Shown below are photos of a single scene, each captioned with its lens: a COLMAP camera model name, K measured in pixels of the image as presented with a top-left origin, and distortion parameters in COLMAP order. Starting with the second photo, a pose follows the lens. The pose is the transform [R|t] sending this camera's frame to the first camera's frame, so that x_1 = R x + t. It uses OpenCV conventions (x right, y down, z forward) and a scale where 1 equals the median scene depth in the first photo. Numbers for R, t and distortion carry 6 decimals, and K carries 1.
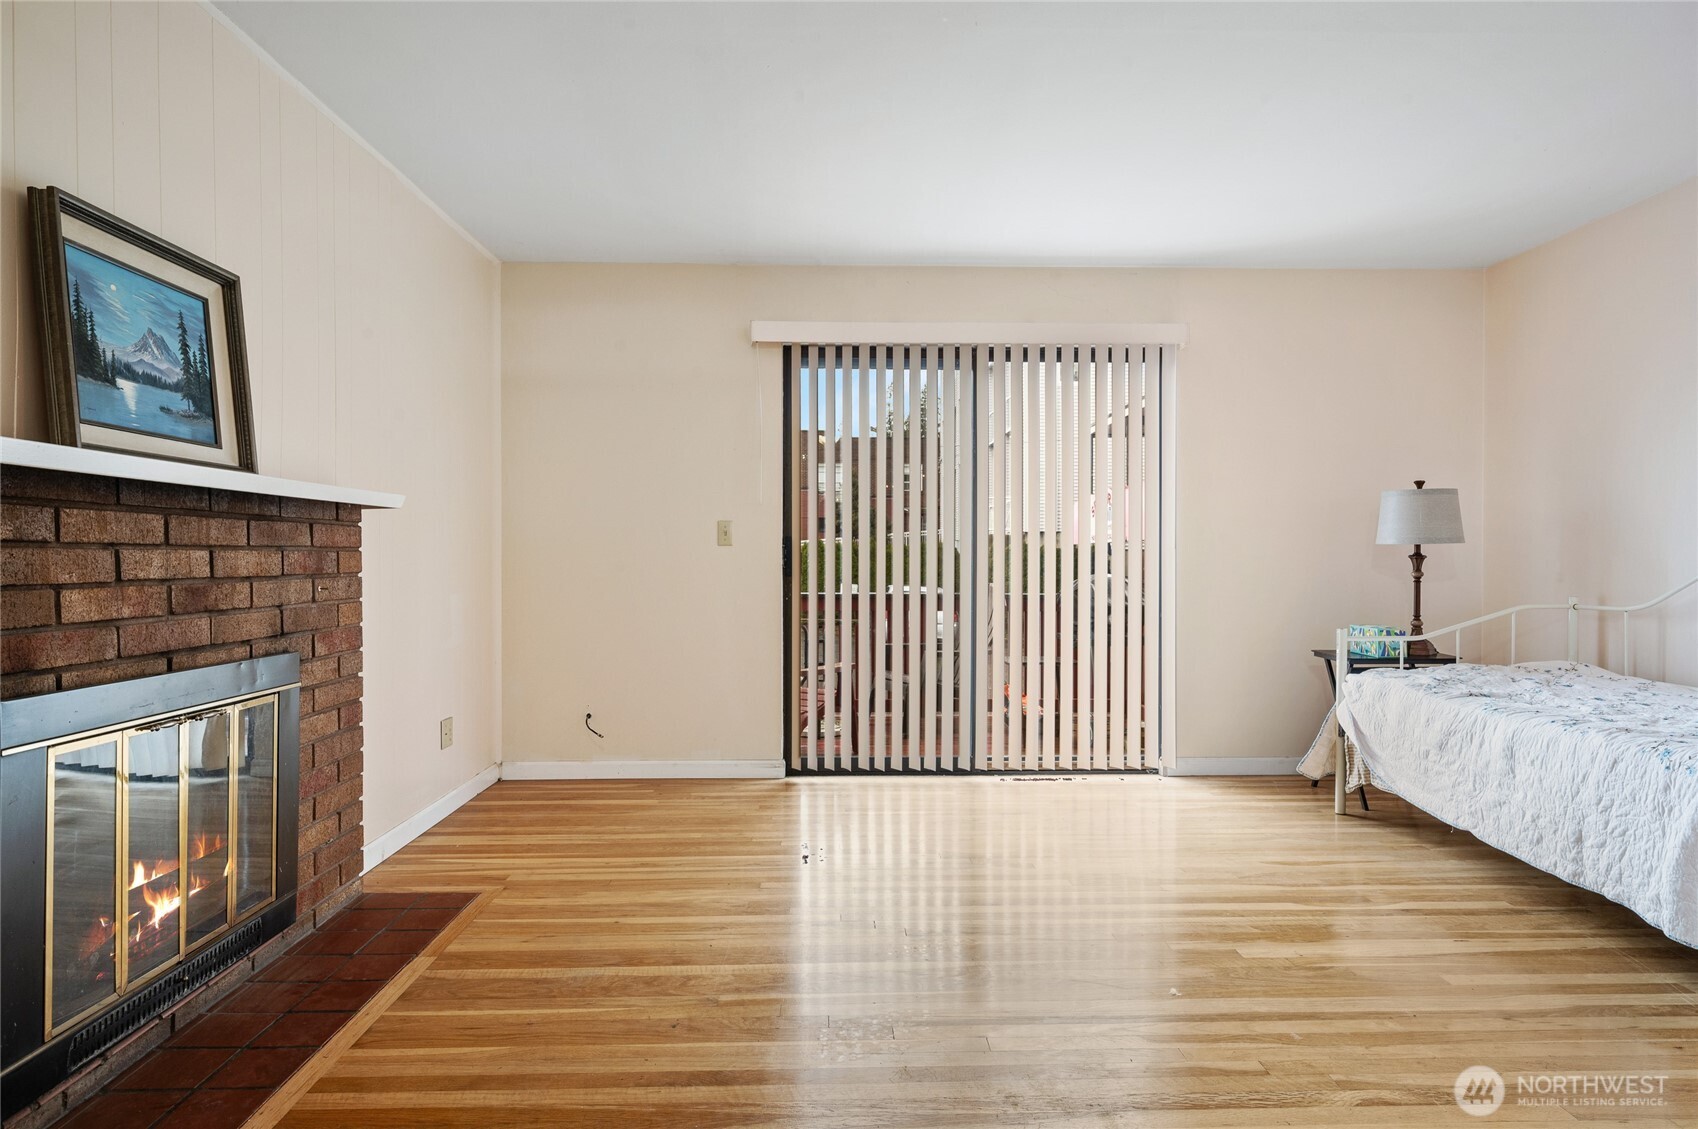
lens RADIAL K [[992.6, 0, 849.0], [0, 992.6, 564.5], [0, 0, 1]] dist [0.001015, 0.000481]
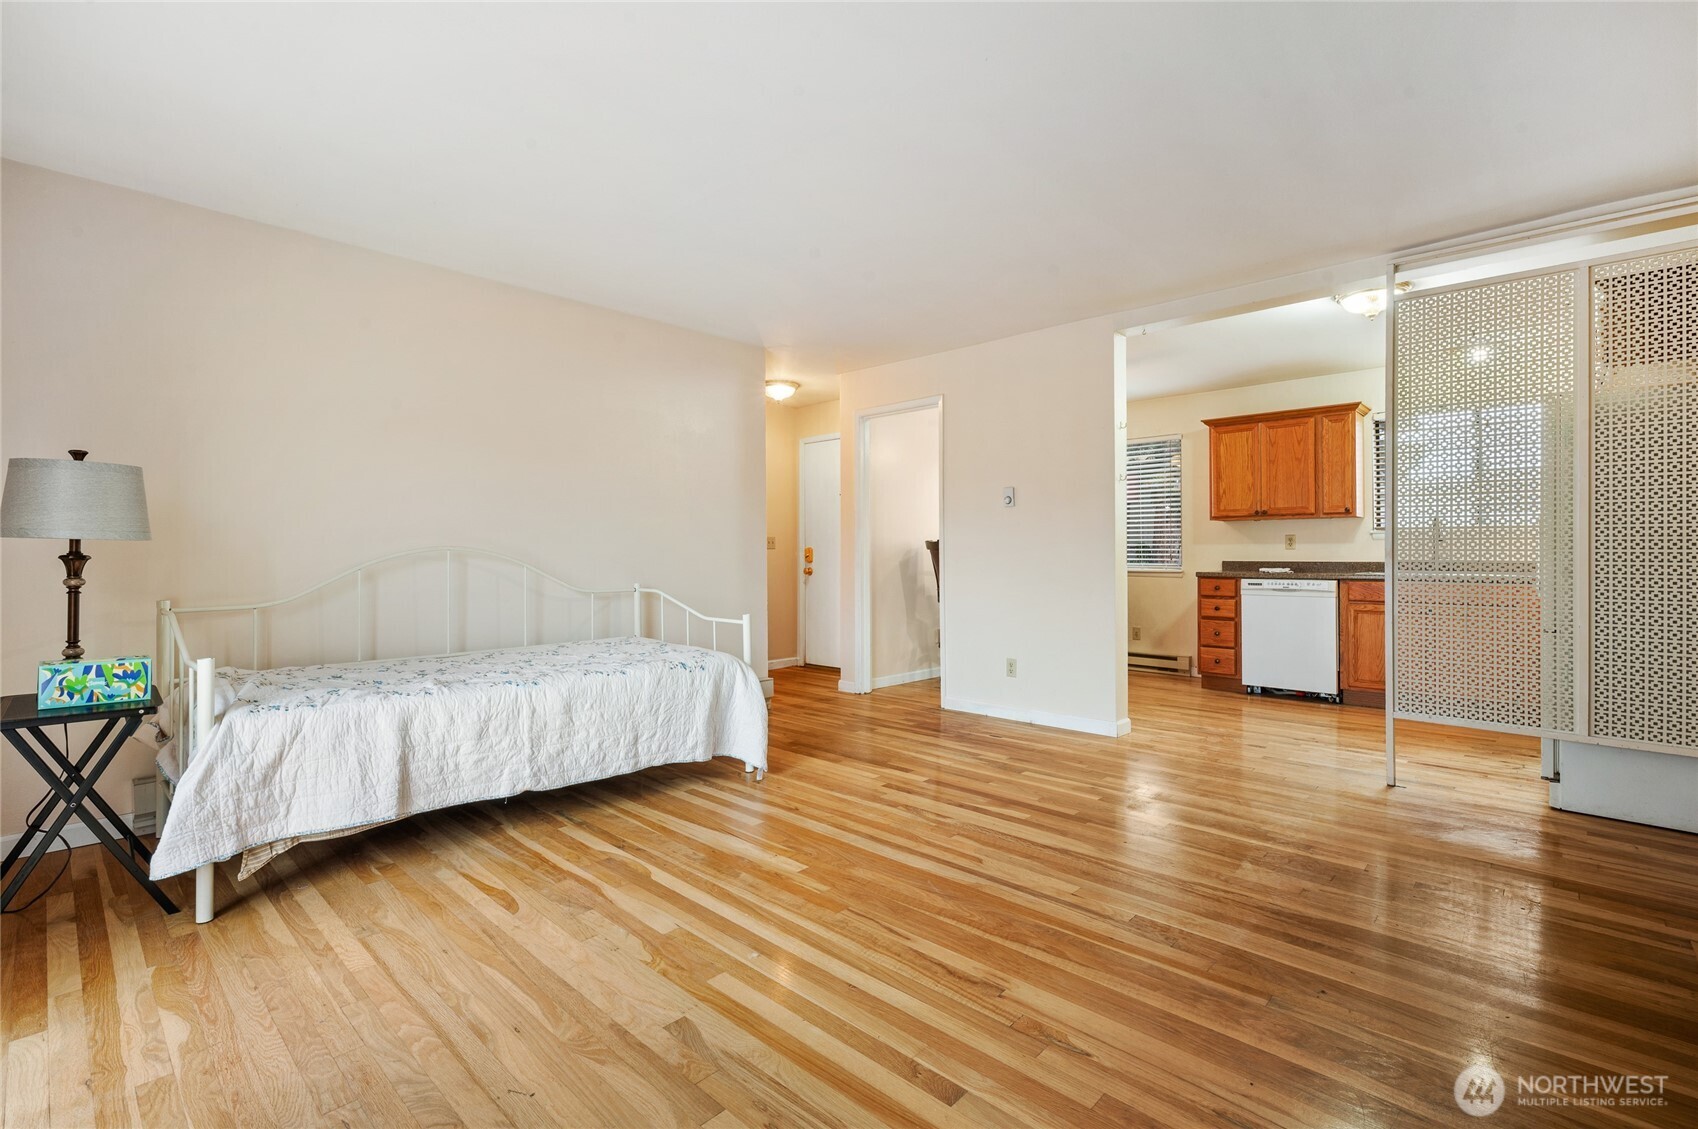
lens RADIAL K [[764.6, 0, 857.9], [0, 764.6, 546.9], [0, 0, 1]] dist [0.000742, 0.000211]
pose [[-0.717296, 0.006926, 0.696734, -0.356163], [0.008990, 0.999959, -0.000685, -0.017131], [-0.696710, 0.005772, -0.717329, 1.750341]]
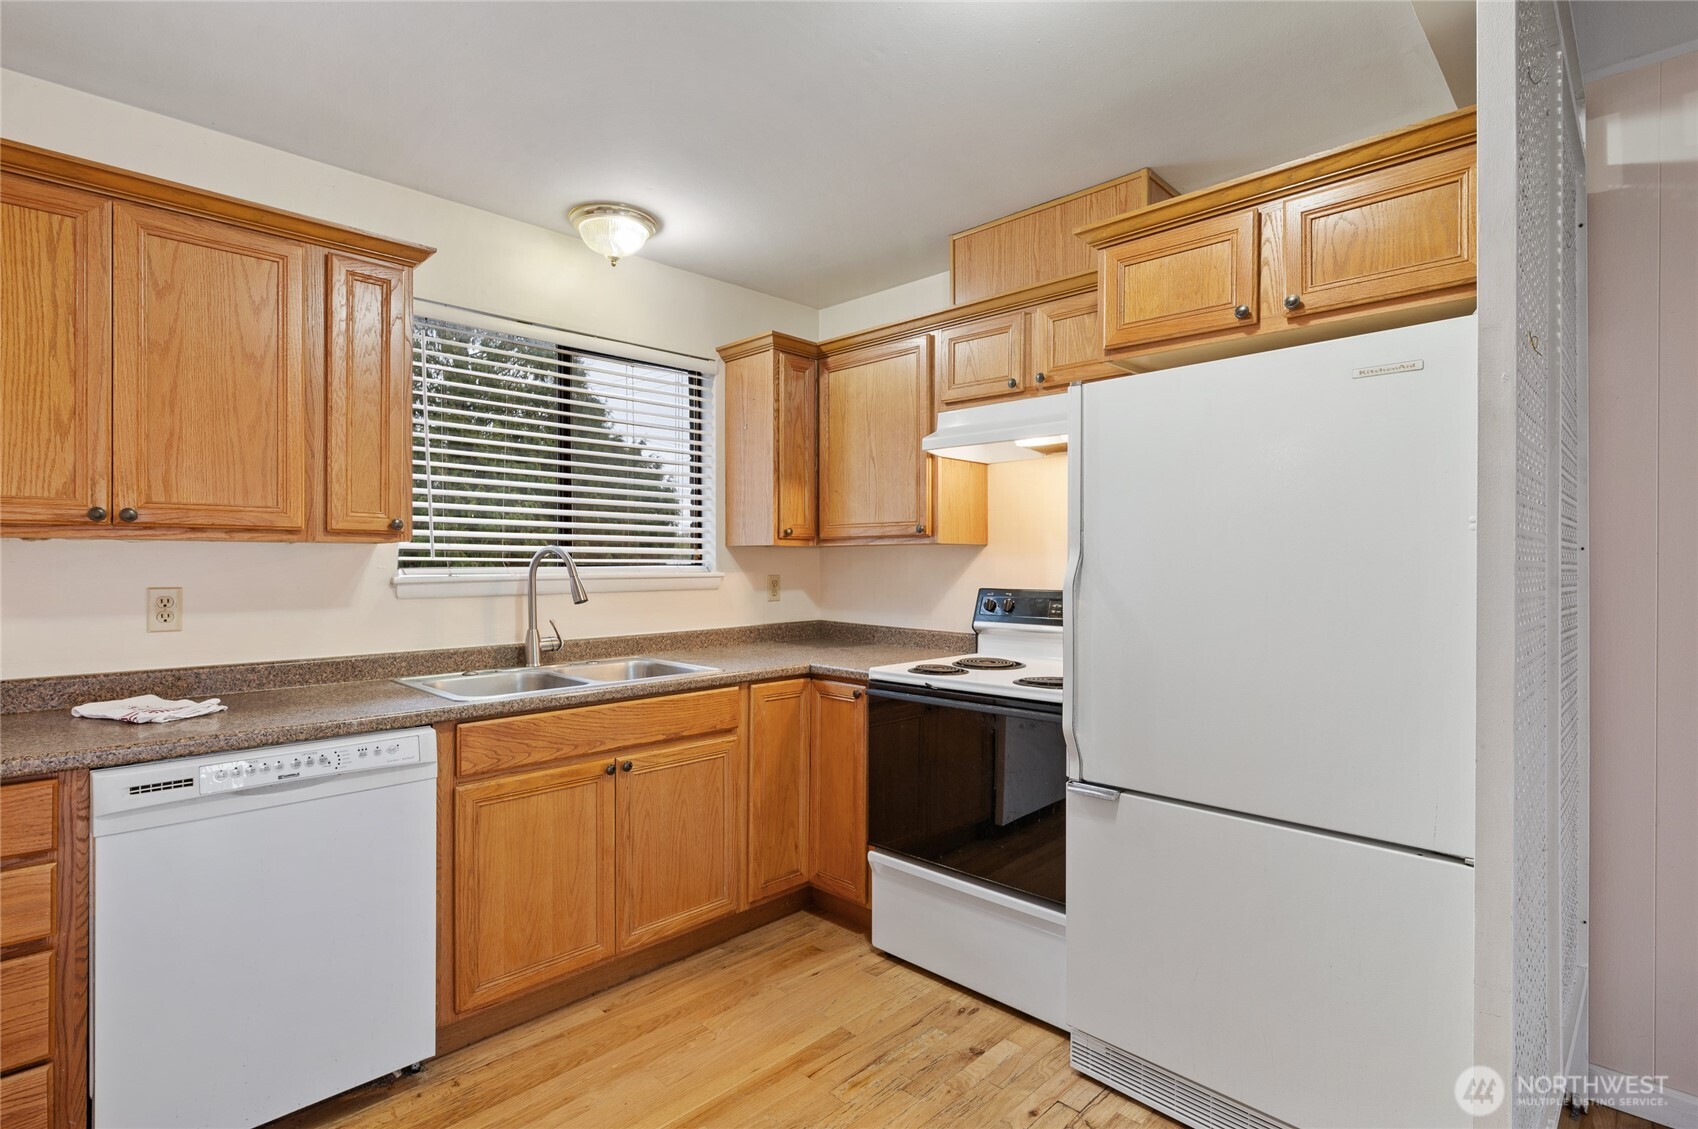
lens RADIAL K [[820.4, 0, 849.0], [0, 820.4, 564.5], [0, 0, 1]] dist [0.000958, -0.000377]
pose [[-0.722891, 0.000889, -0.690961, 0.443032], [-0.005783, 0.999956, 0.007337, -0.080846], [0.690938, 0.009299, -0.722854, 0.131458]]
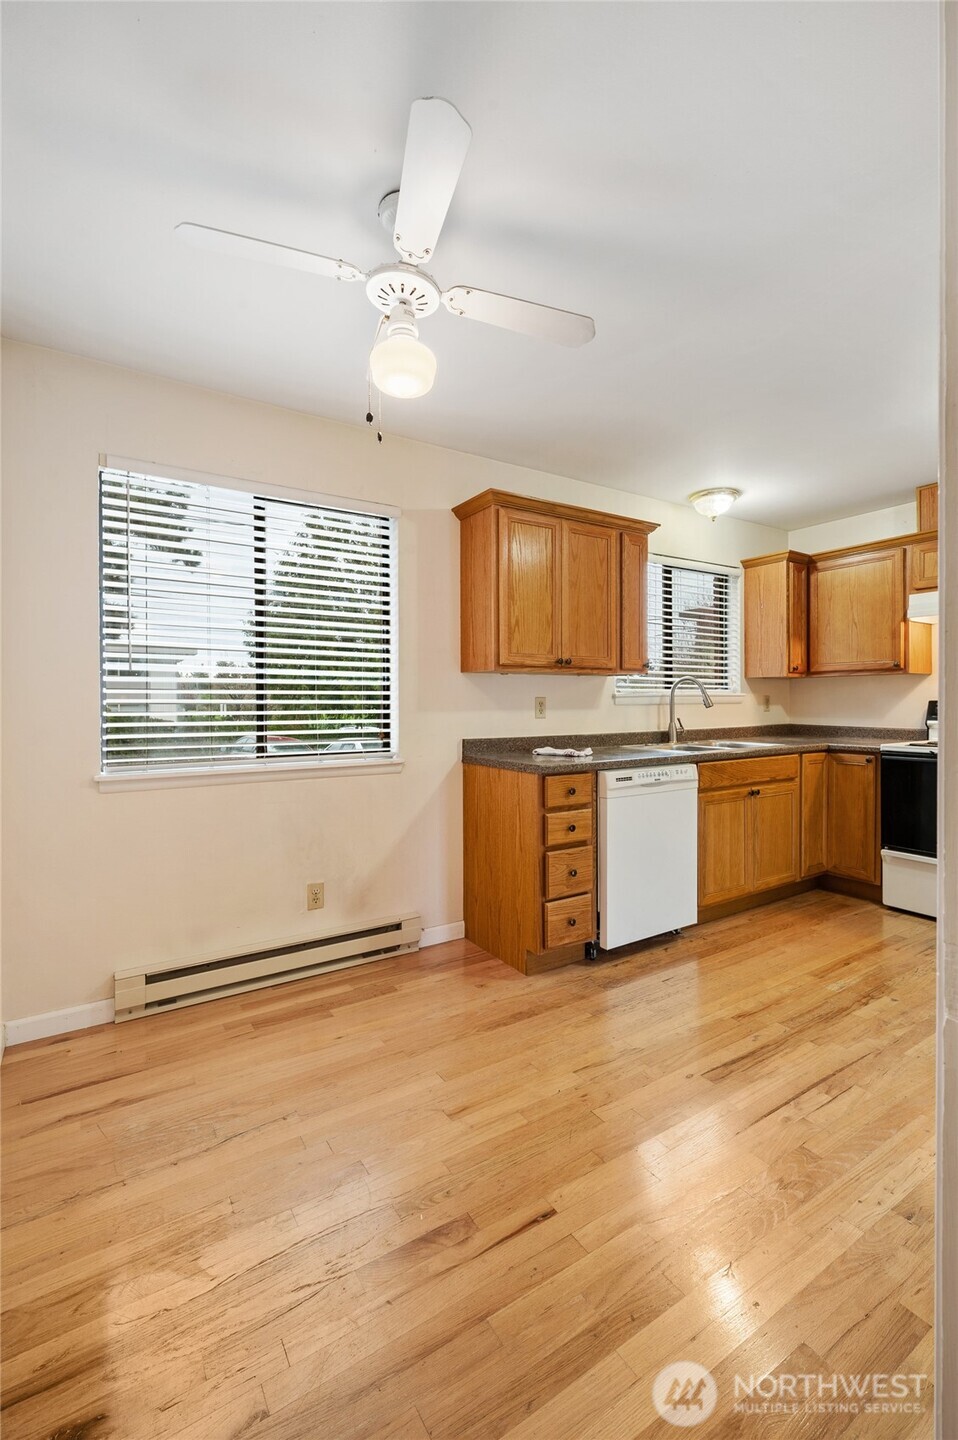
lens RADIAL K [[625.4, 0, 484.8], [0, 625.4, 704.8], [0, 0, 1]] dist [-0.000063, -0.000097]
pose [[-0.854608, 0.006810, -0.519228, 1.195078], [0.000890, 0.999932, 0.011650, -0.045100], [0.519272, 0.009494, -0.854556, 0.122347]]
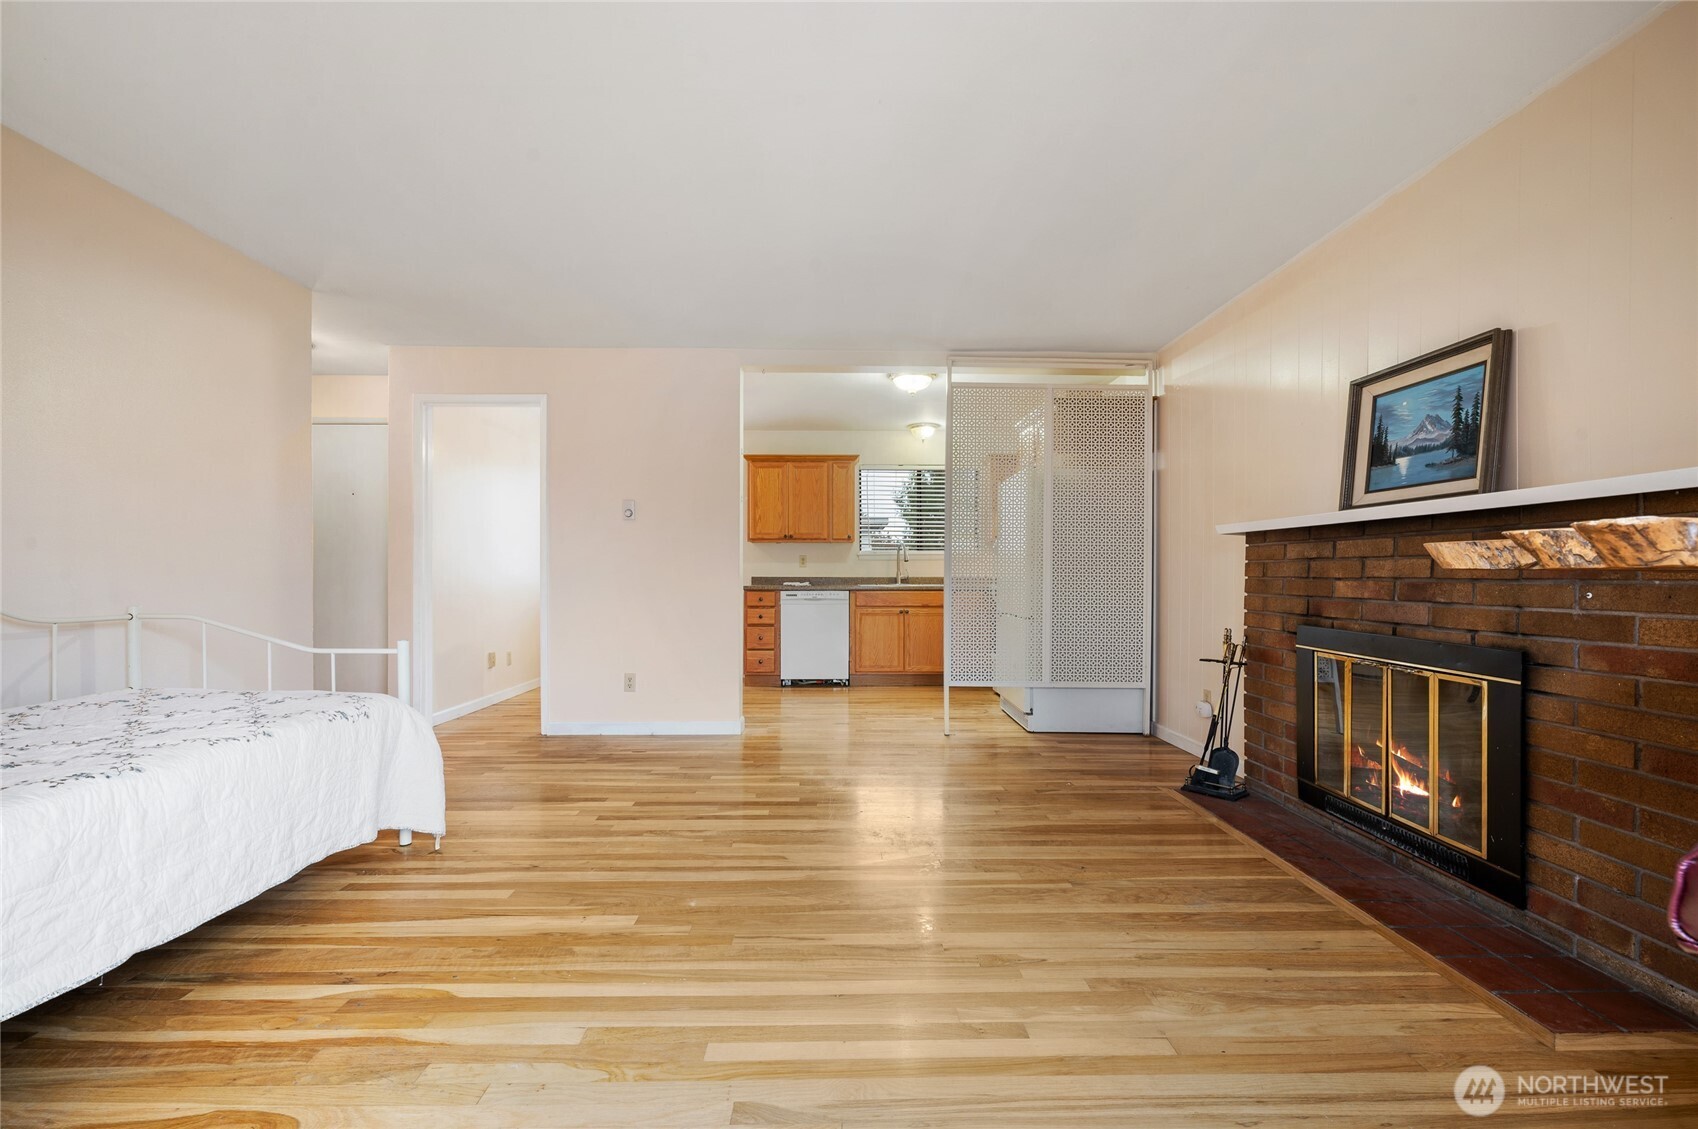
lens RADIAL K [[727.2, 0, 851.2], [0, 727.2, 574.9], [0, 0, 1]] dist [0.001106, -0.000182]
pose [[-0.999995, -0.002198, 0.002212, 0.164556], [-0.002173, 0.999933, 0.011329, -0.000981], [-0.002237, 0.011324, -0.999933, 1.917936]]
